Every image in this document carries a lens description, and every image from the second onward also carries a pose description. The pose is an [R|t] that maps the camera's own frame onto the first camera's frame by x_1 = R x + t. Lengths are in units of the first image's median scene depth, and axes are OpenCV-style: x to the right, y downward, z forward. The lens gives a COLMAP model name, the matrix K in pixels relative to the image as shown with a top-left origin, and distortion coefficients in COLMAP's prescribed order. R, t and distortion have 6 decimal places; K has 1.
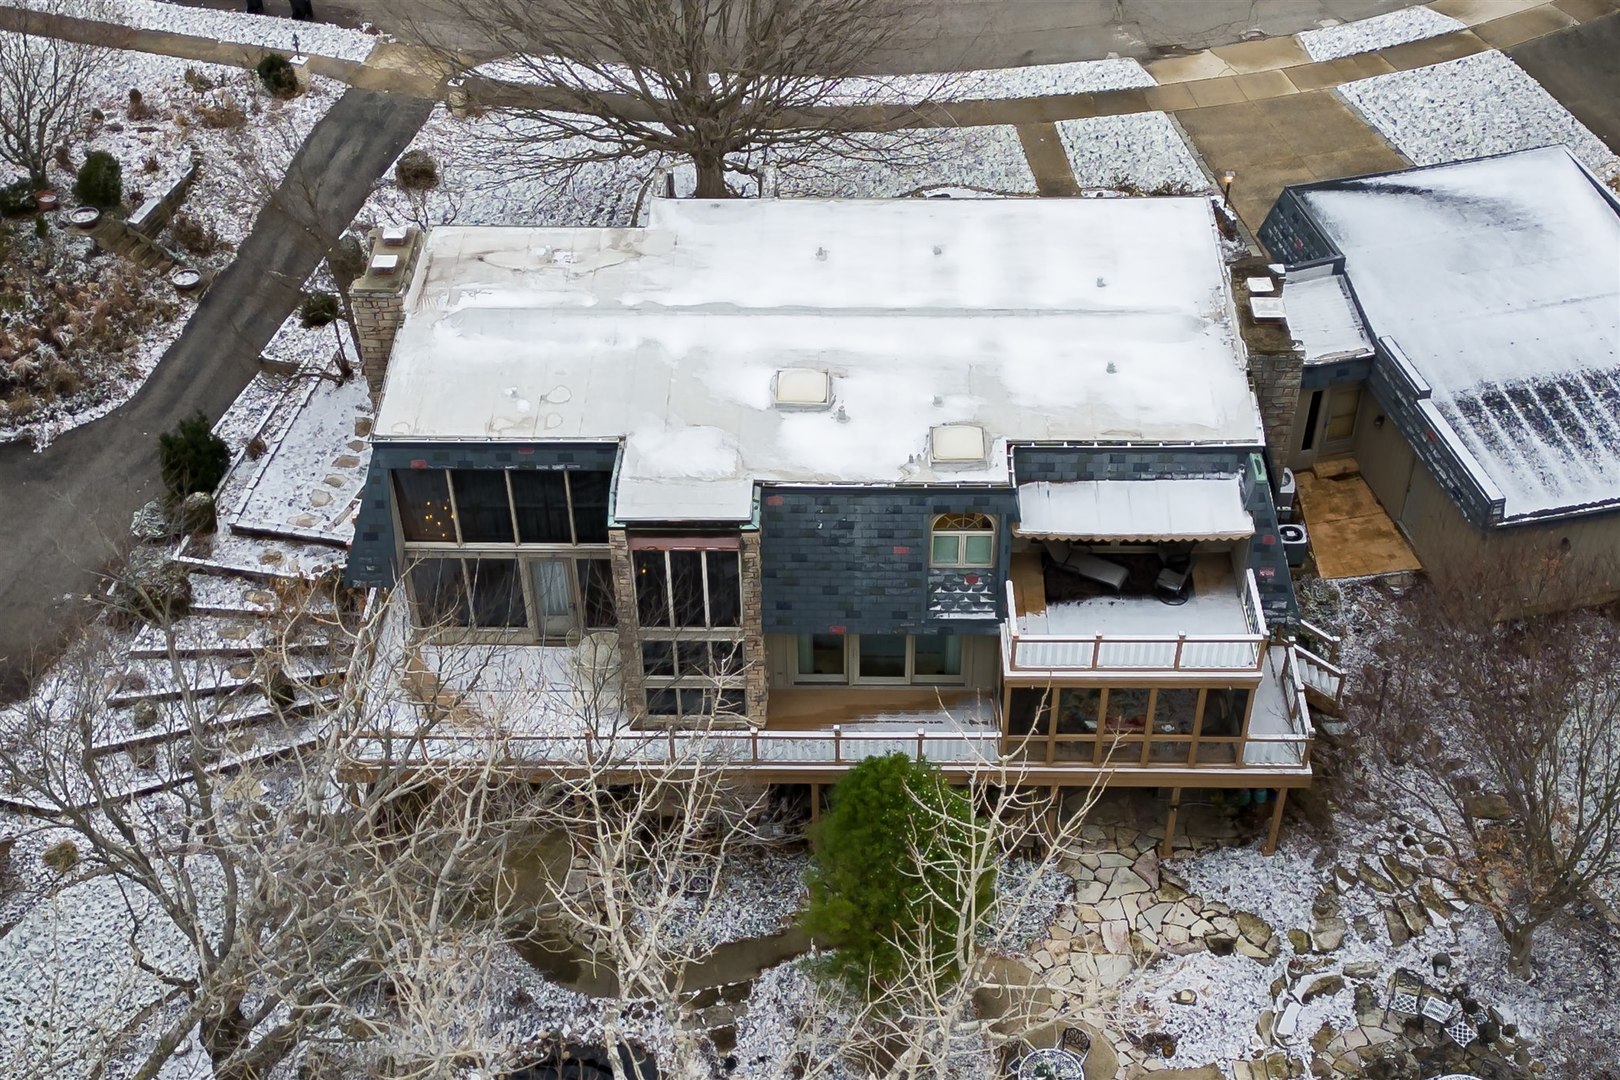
lens RADIAL K [[2001.5, 0, 810.0], [0, 2001.5, 540.0], [0, 0, 1]] dist [0.131874, -0.294656]
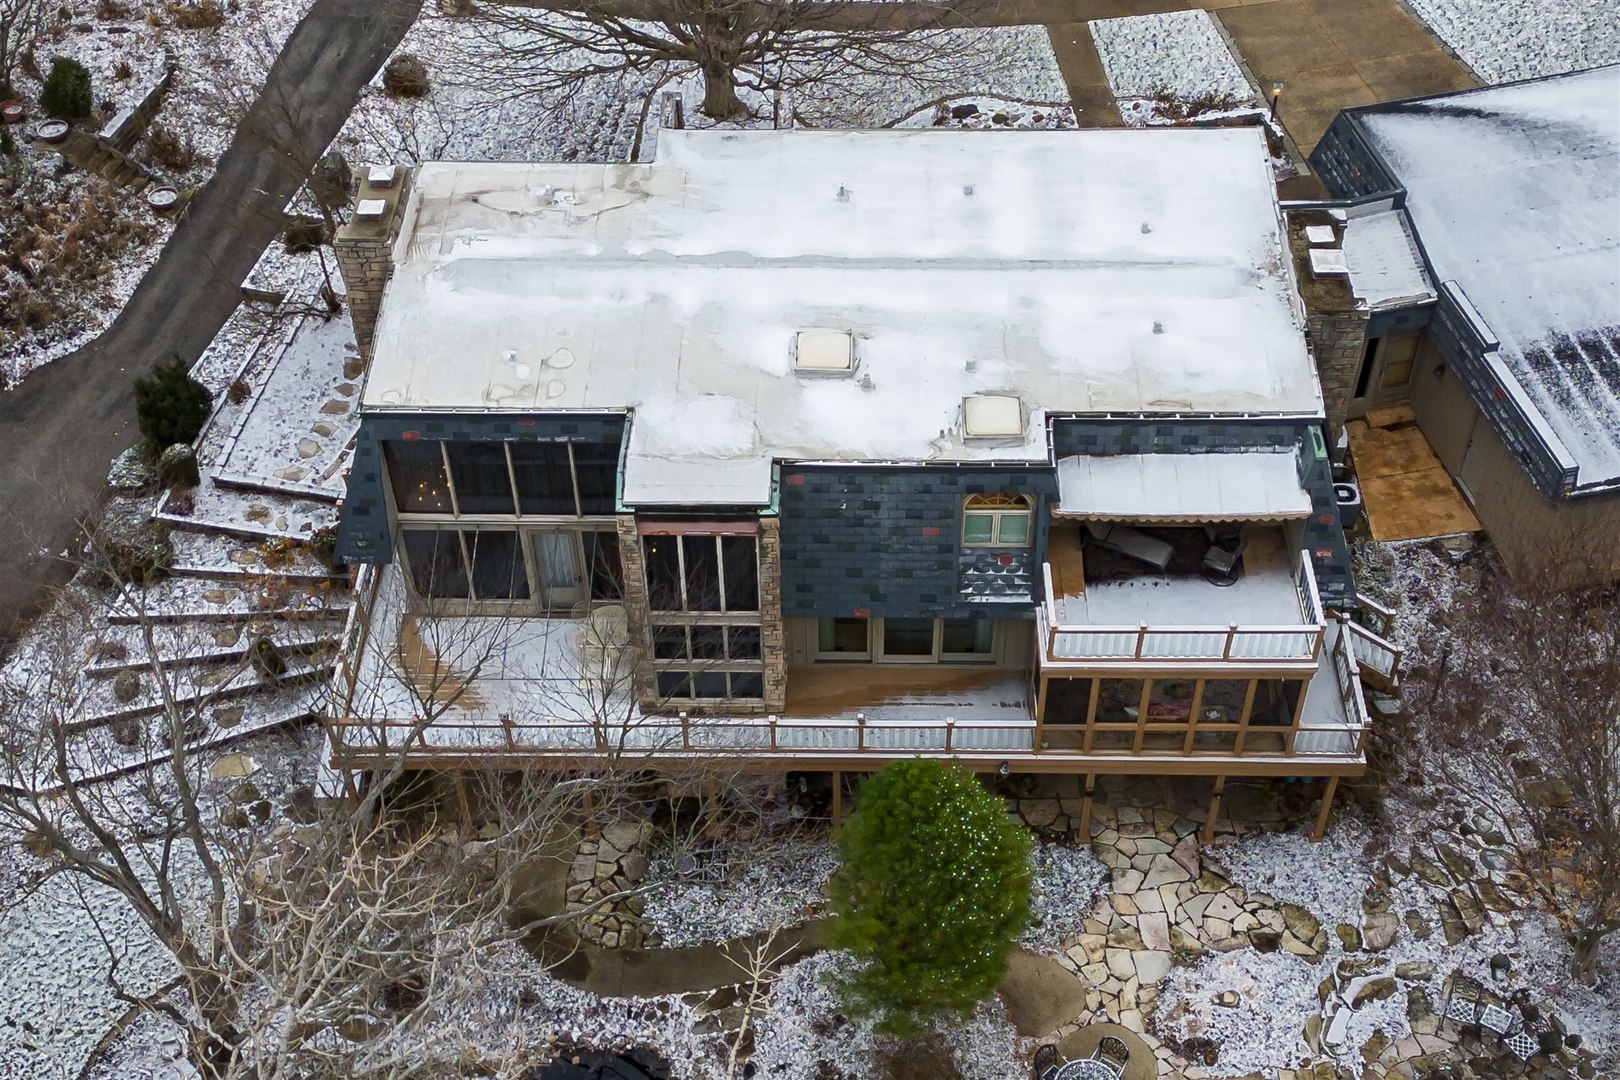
lens RADIAL K [[2001.5, 0, 810.0], [0, 2001.5, 540.0], [0, 0, 1]] dist [0.131874, -0.294656]
pose [[0.999999, 0.000146, -0.001254, -0.008889], [-0.000046, 0.996873, 0.079024, -0.060707], [0.001261, -0.079024, 0.996872, 0.068206]]
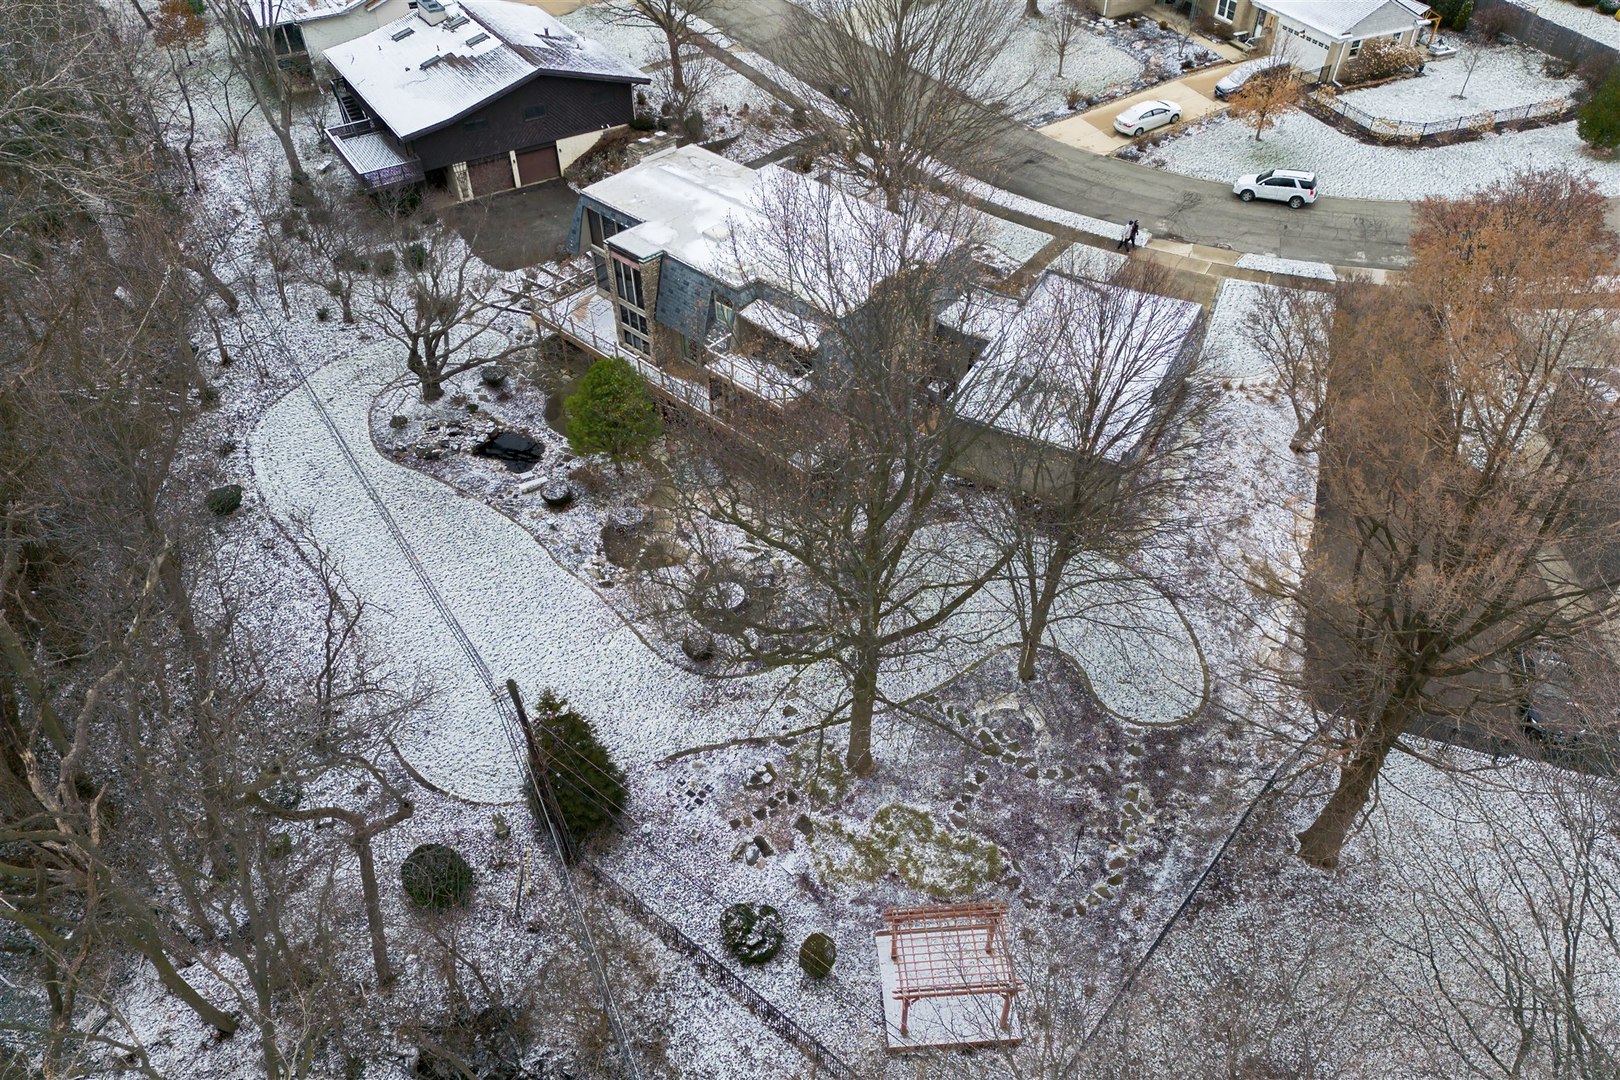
lens RADIAL K [[1124.4, 0, 810.0], [0, 1124.4, 540.0], [0, 0, 1]] dist [0.060055, -0.001370]
pose [[0.743012, 0.457044, -0.488922, 0.853463], [-0.454318, 0.880855, 0.132998, 0.014583], [0.491455, 0.123307, 0.862129, -0.034025]]
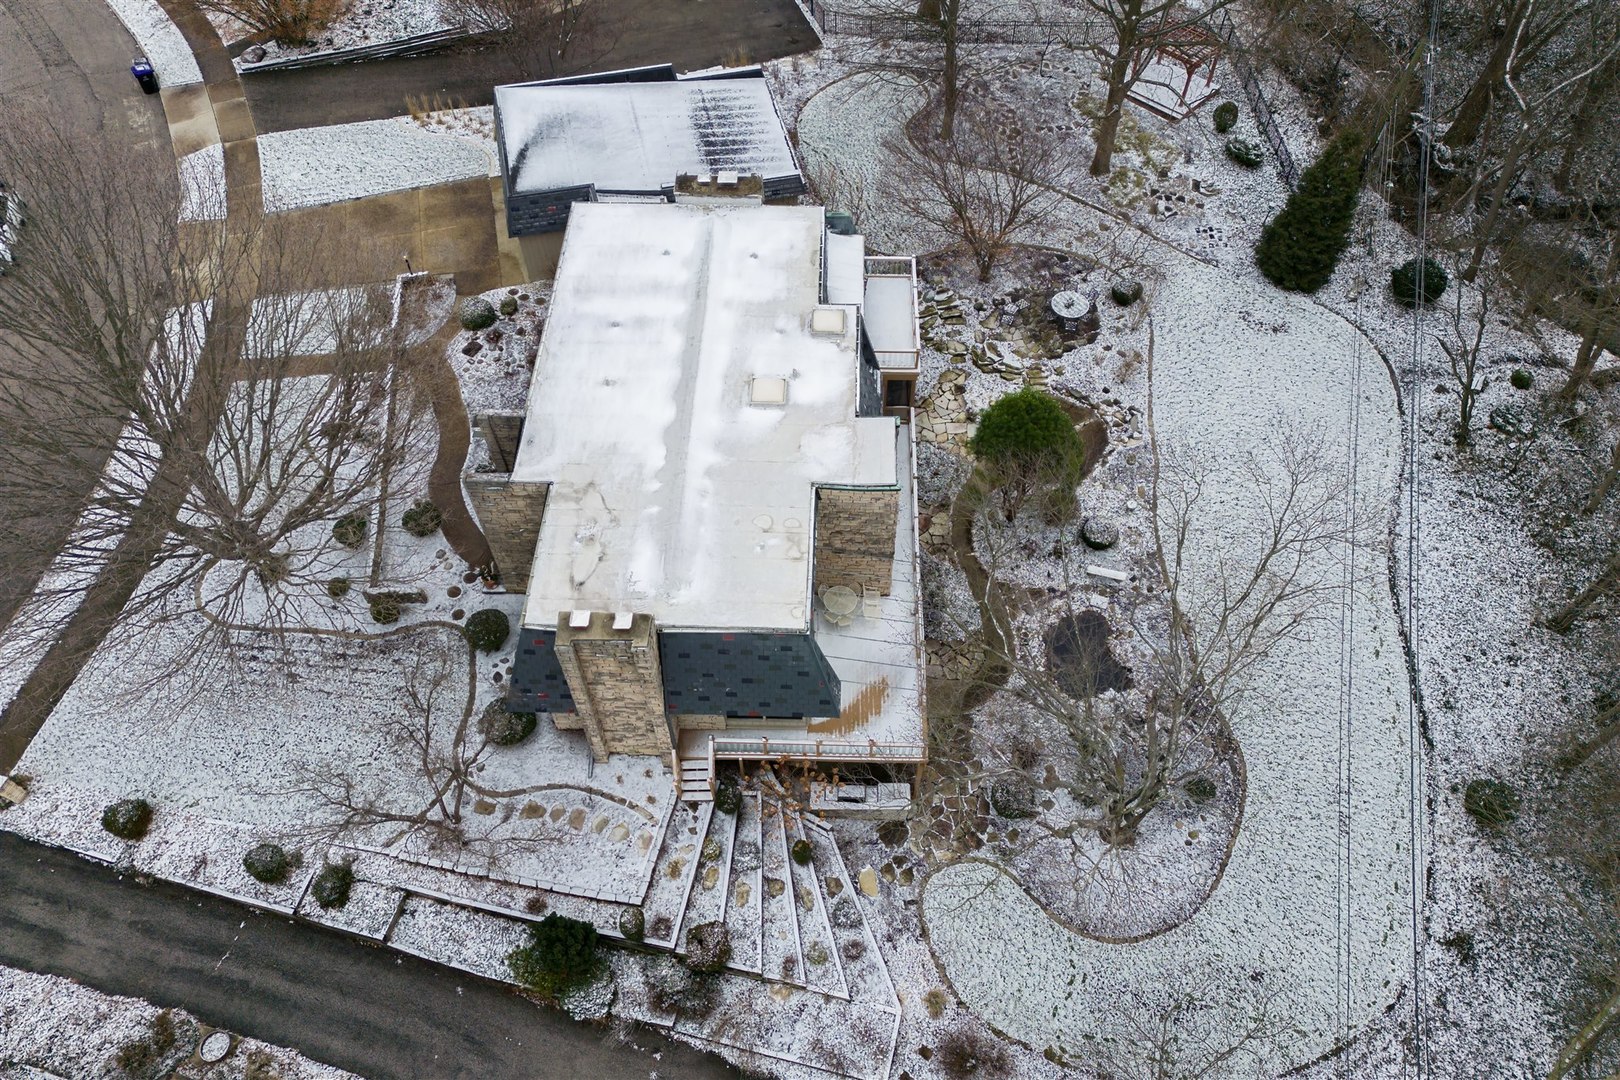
lens RADIAL K [[1124.4, 0, 810.0], [0, 1124.4, 540.0], [0, 0, 1]] dist [0.060055, -0.001370]
pose [[0.010181, -0.802819, 0.596135, -0.587864], [0.672315, 0.446798, 0.590224, -0.495088], [-0.740195, 0.394782, 0.544296, 0.544272]]
